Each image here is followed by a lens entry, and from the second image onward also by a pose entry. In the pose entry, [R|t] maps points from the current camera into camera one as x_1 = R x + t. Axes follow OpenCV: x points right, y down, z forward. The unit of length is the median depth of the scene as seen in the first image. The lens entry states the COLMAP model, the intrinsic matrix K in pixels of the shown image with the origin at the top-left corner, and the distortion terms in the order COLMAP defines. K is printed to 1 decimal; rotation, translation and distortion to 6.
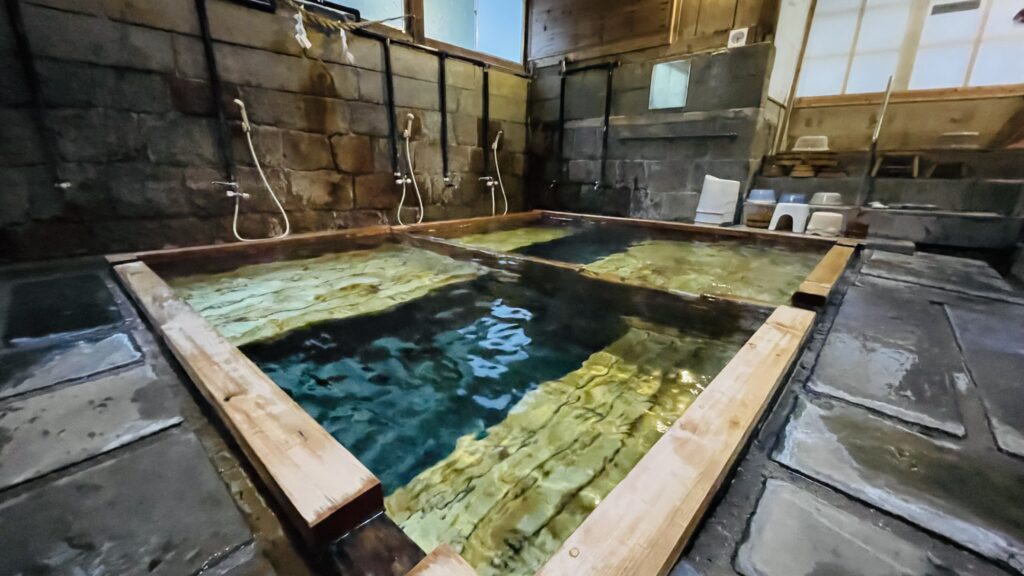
lens RADIAL K [[404.2, 0, 509.3], [0, 404.2, 306.0], [0, 0, 1]] dist [-0.015463, 0.001293]
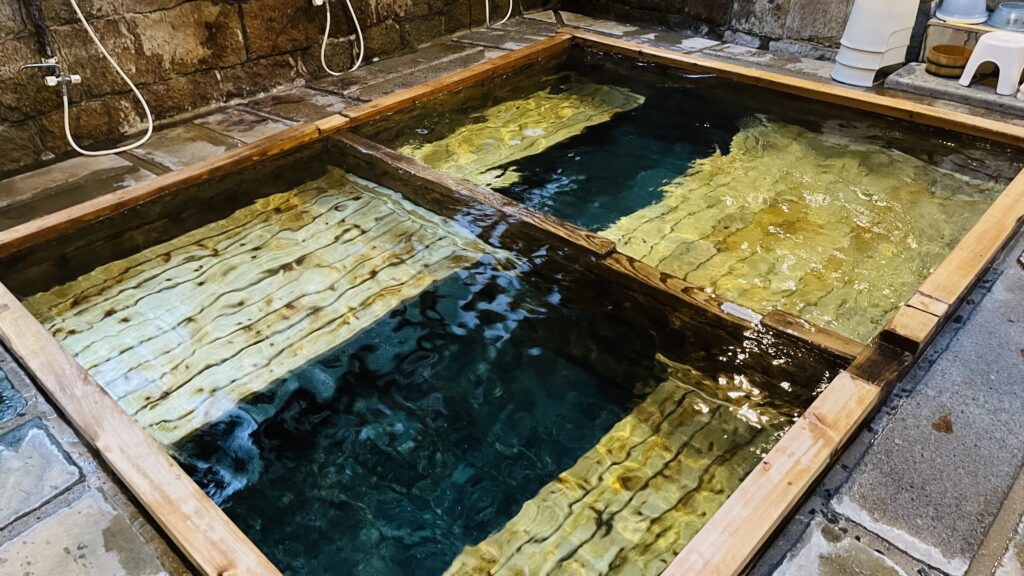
lens RADIAL K [[765.1, 0, 511.3], [0, 765.1, 286.4], [0, 0, 1]] dist [0.026982, -0.035747]
pose [[0.998643, -0.027995, -0.043905, 0.036956], [0.039391, 0.957600, 0.285396, -0.224350], [0.034054, -0.286738, 0.957404, -0.149111]]
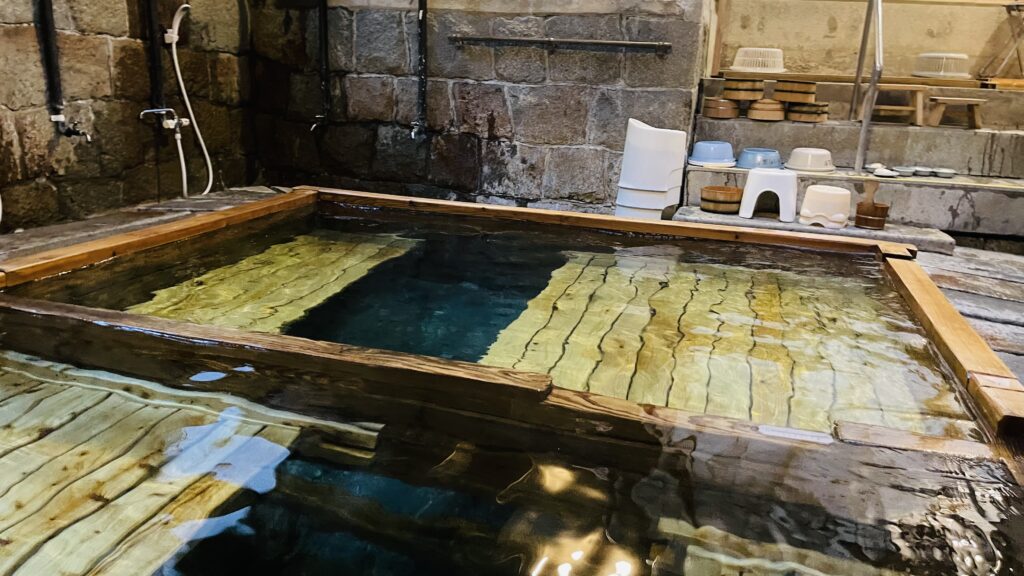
lens RADIAL K [[765.1, 0, 510.9], [0, 765.1, 290.8], [0, 0, 1]] dist [0.026982, -0.035747]
pose [[0.899088, -0.095993, 0.427114, -0.106928], [0.107614, 0.994188, -0.003090, -0.105303], [-0.424335, 0.048742, 0.904192, 0.145285]]
